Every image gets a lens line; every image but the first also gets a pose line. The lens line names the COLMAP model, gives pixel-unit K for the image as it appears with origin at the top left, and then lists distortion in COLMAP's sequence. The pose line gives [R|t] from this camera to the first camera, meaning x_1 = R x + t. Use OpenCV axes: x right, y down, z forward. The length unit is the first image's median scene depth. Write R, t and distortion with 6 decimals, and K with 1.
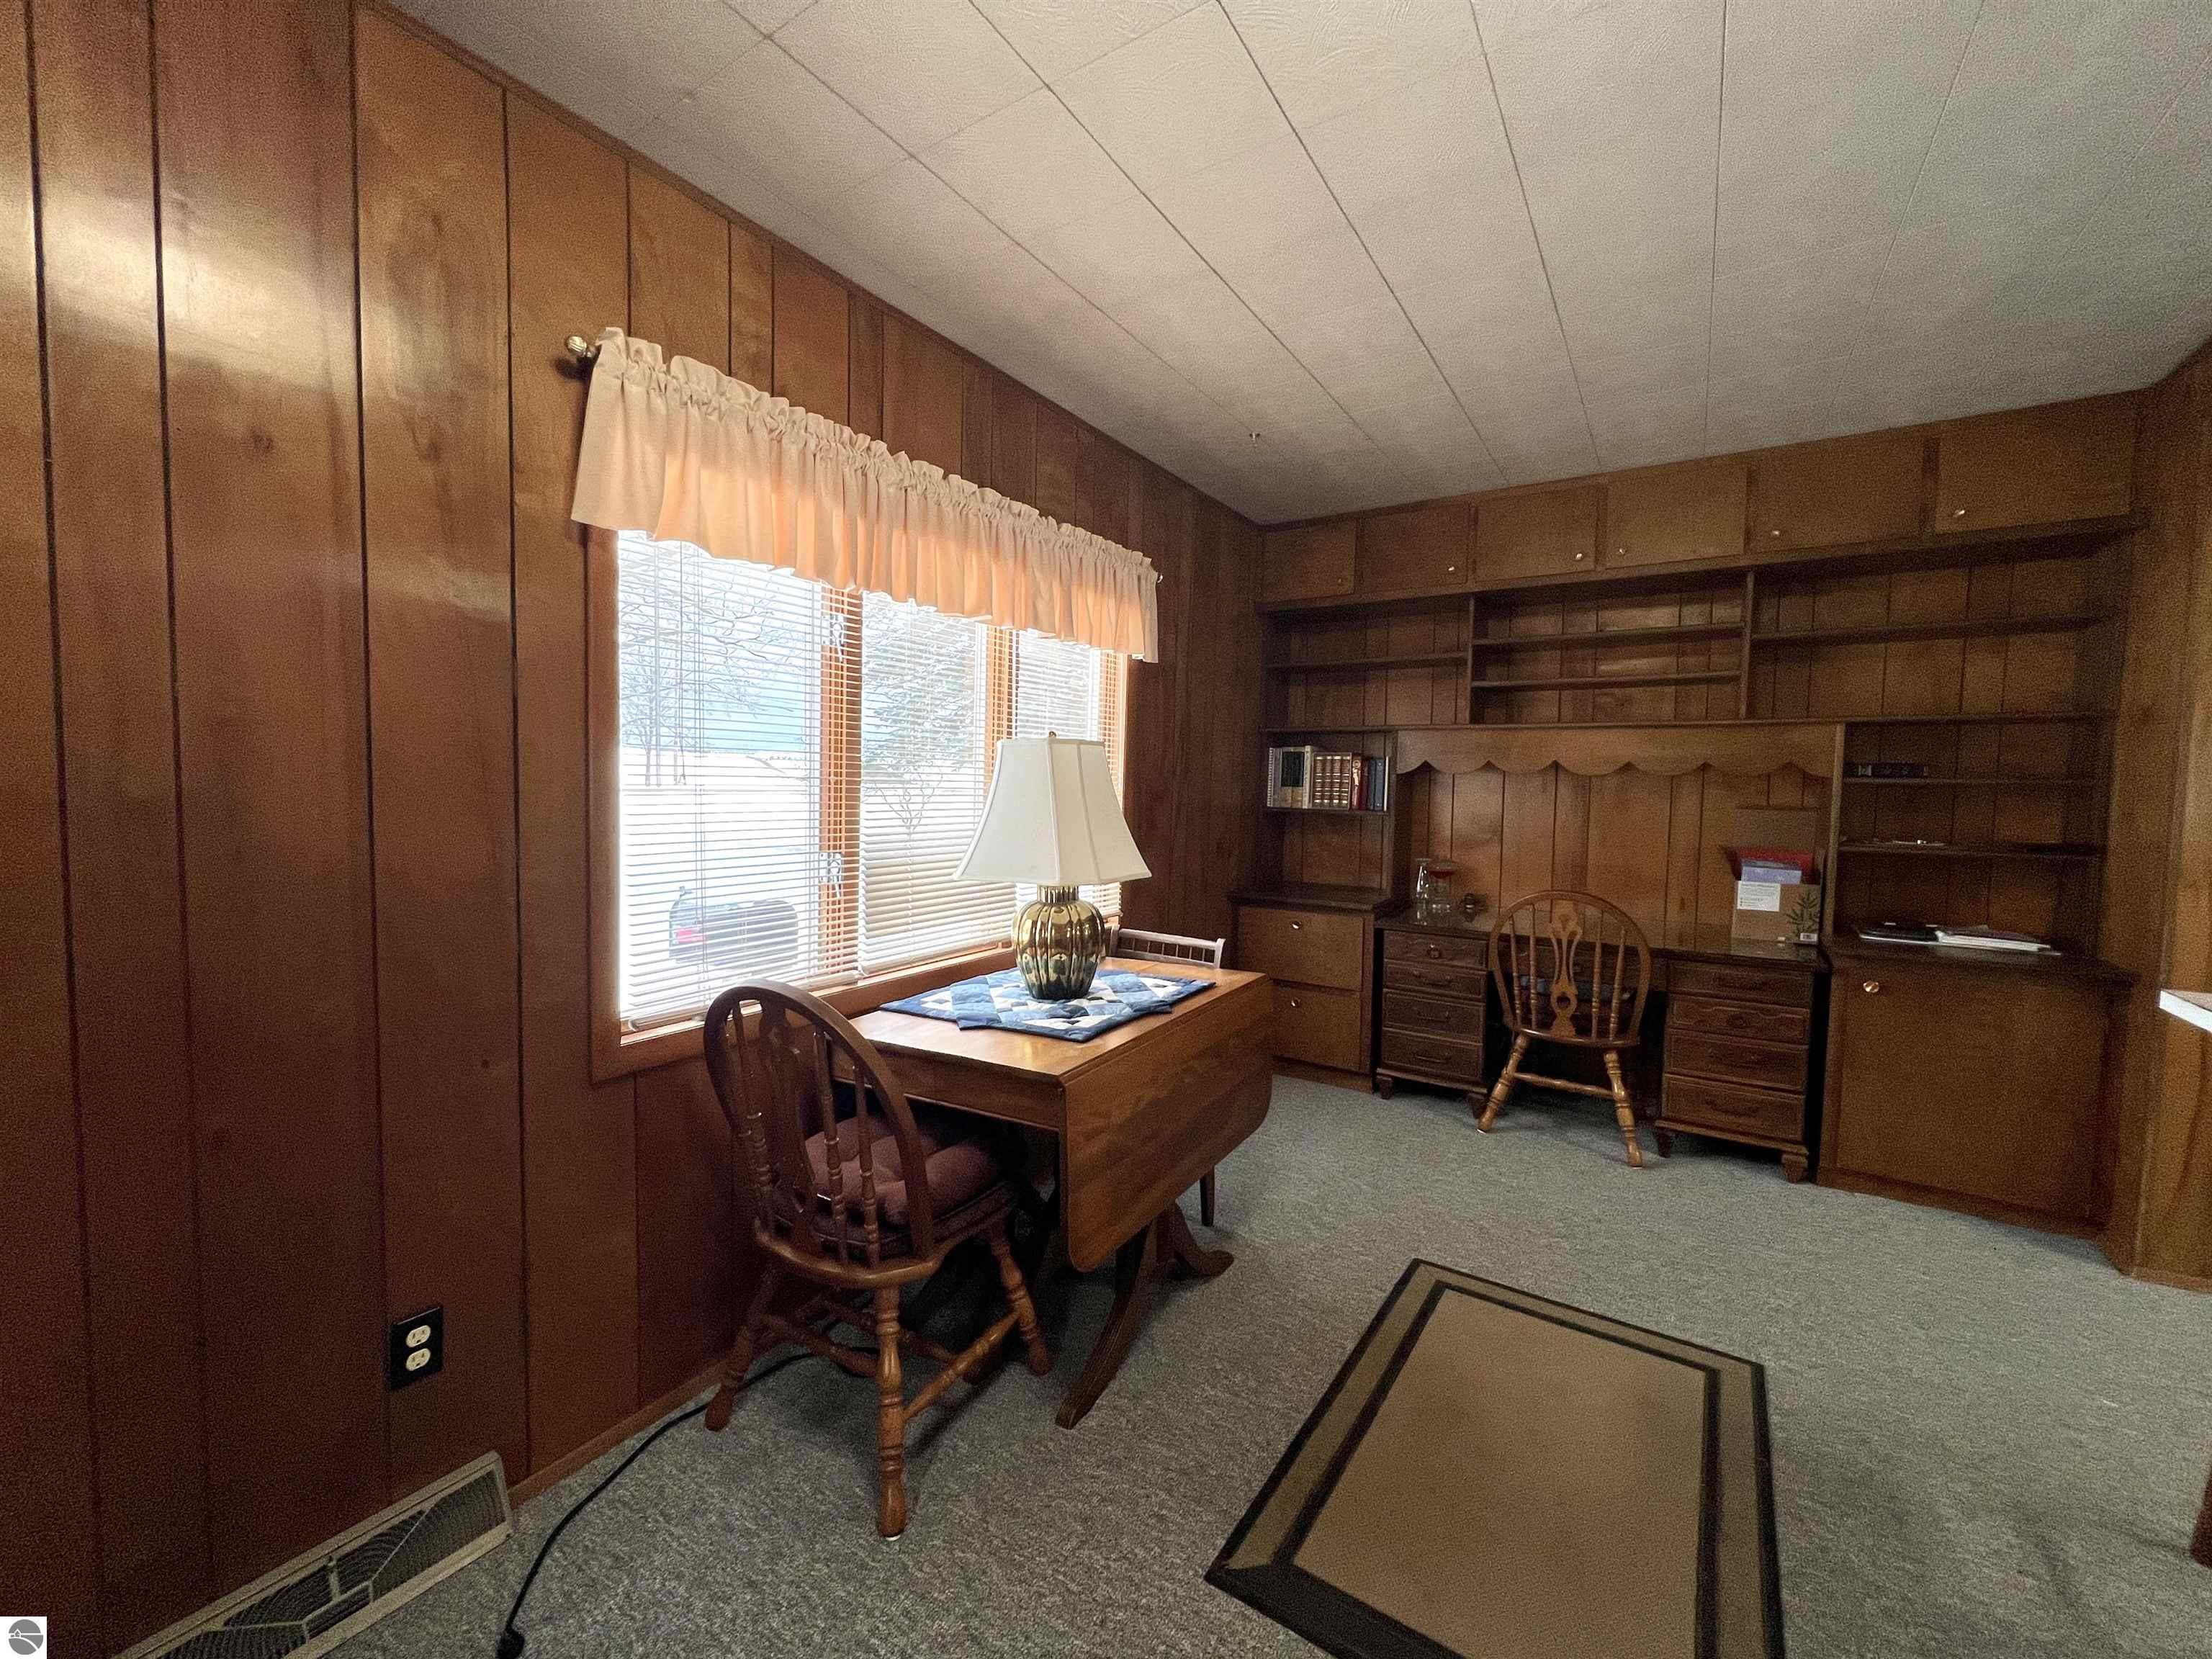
lens RADIAL K [[886.0, 0, 1092.3], [0, 886.0, 826.7], [0, 0, 1]] dist [-0.001107, 0.000595]
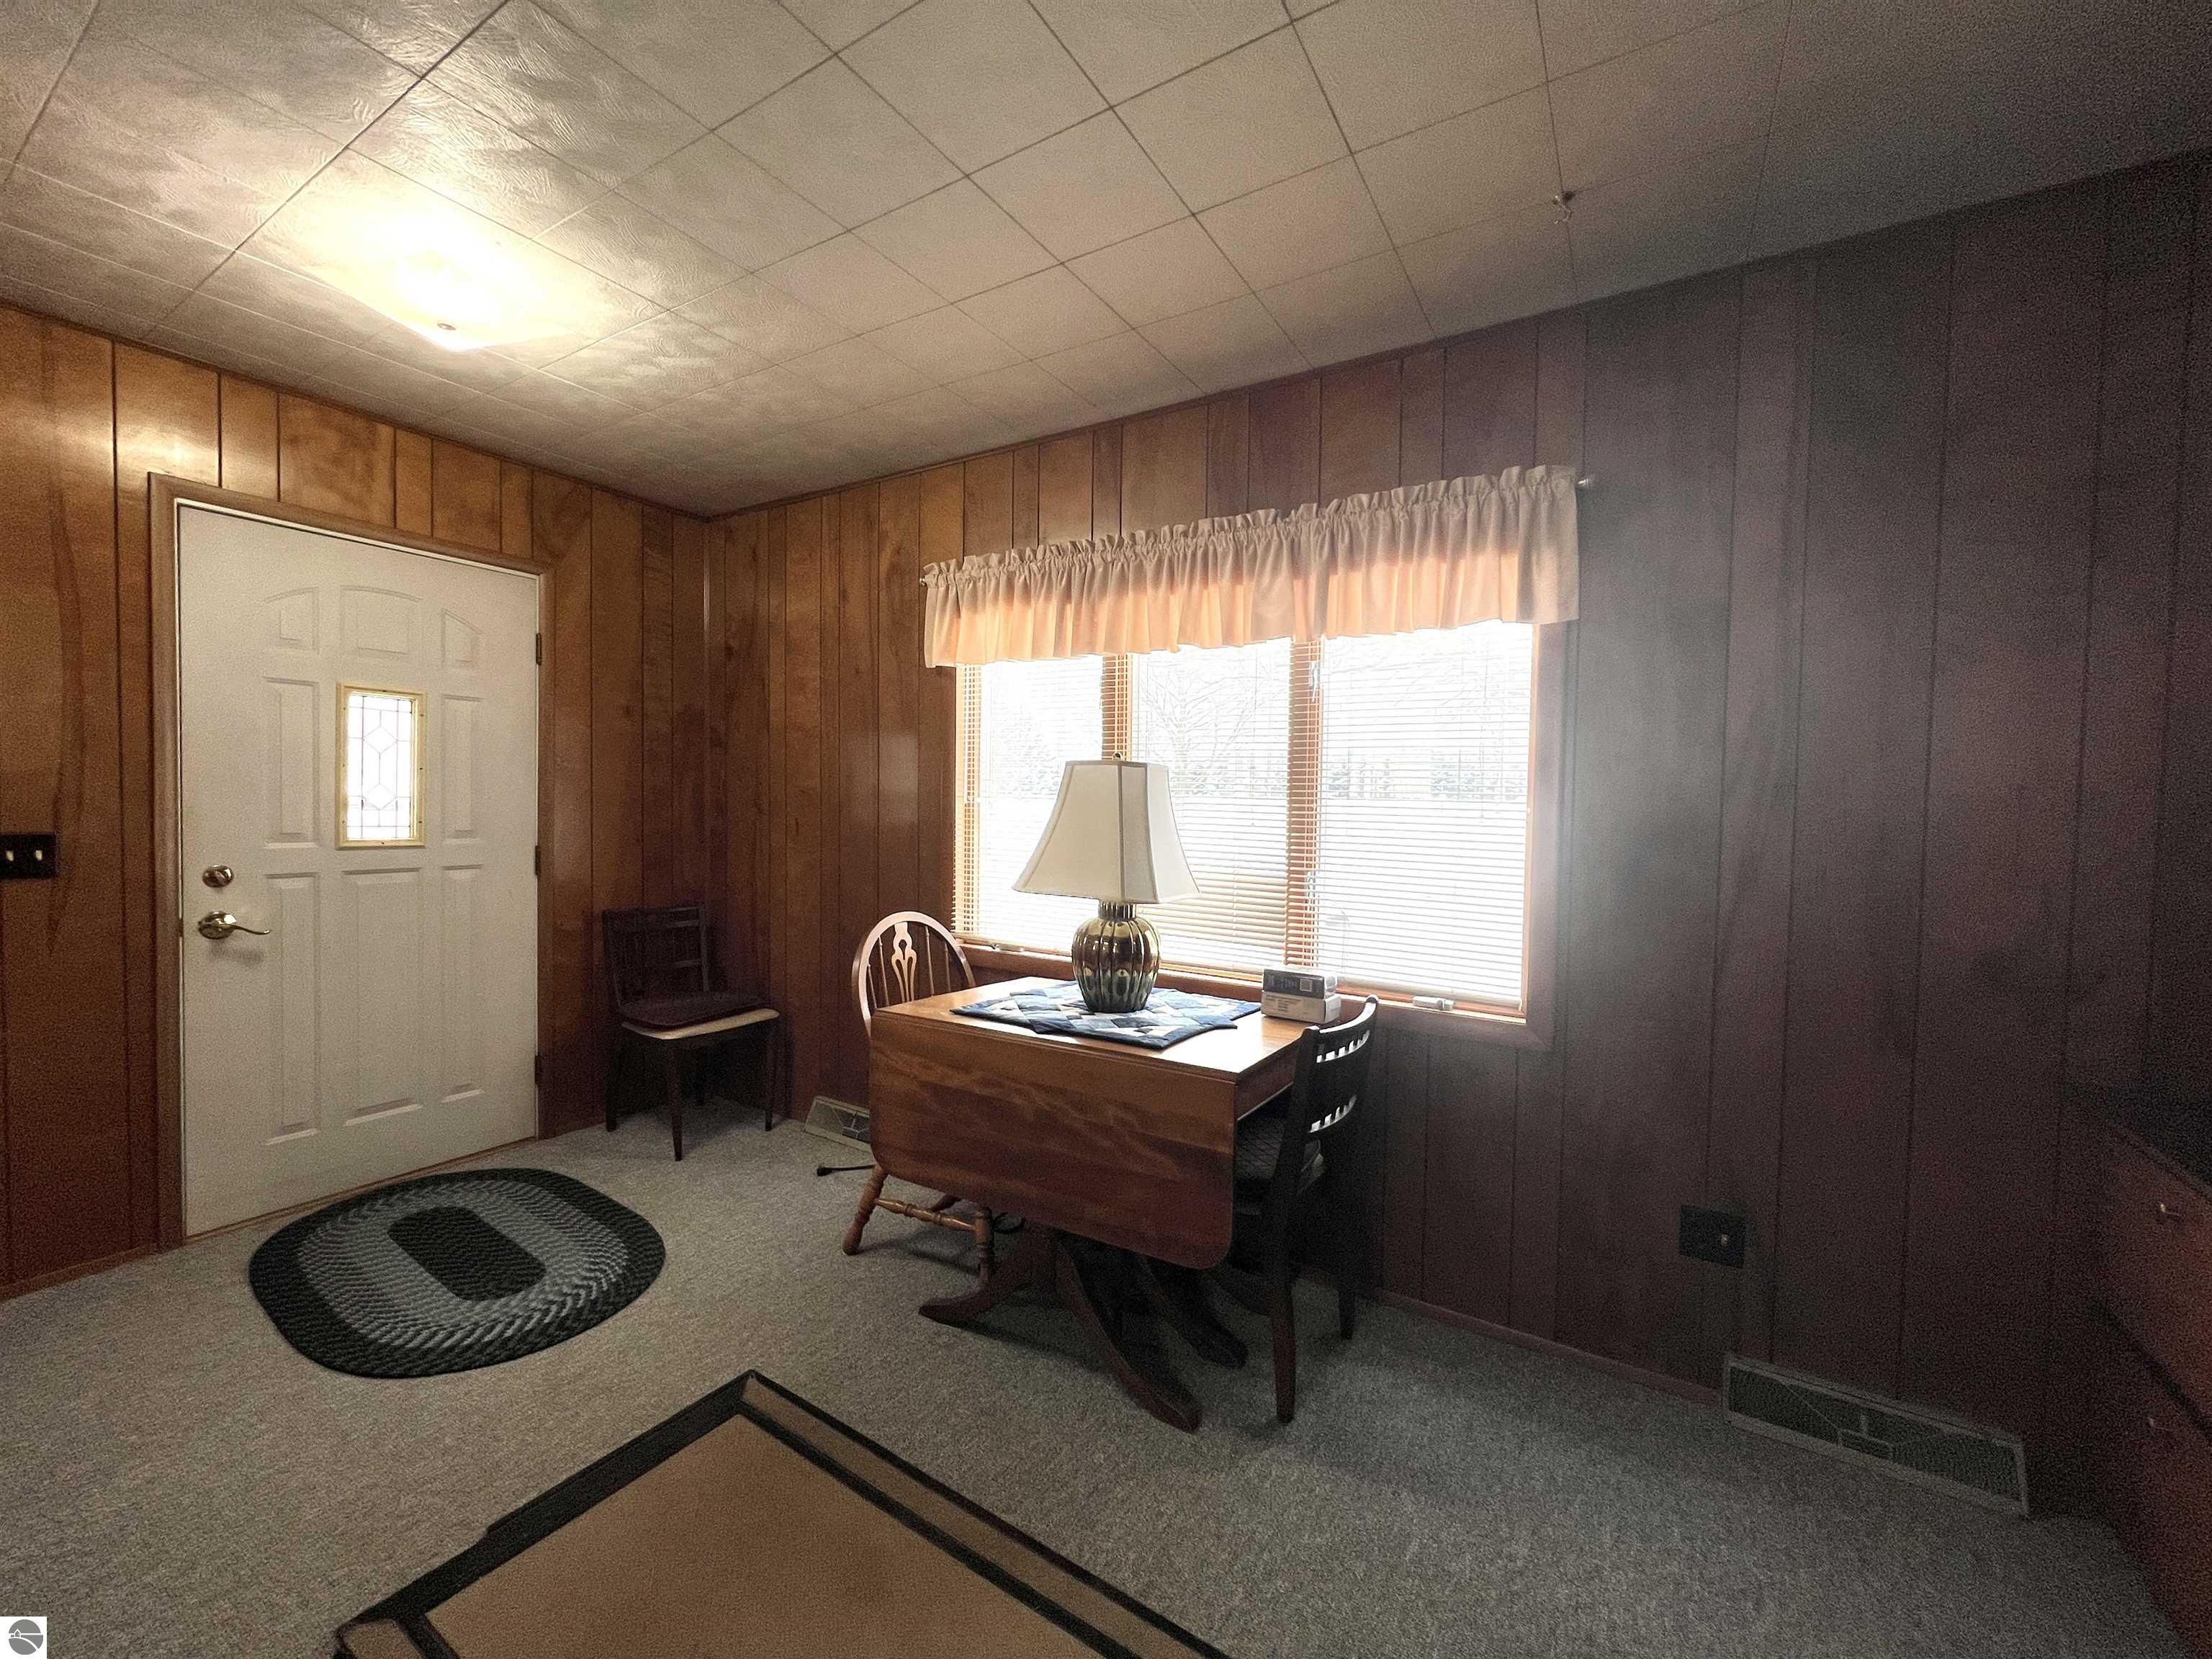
lens RADIAL K [[886.0, 0, 1098.9], [0, 886.0, 828.3], [0, 0, 1]] dist [-0.001107, 0.000595]
pose [[0.034302, 0.015068, -0.999298, 0.634045], [-0.075591, 0.997061, 0.012439, -0.018062], [0.996549, 0.075111, 0.035340, 0.602290]]
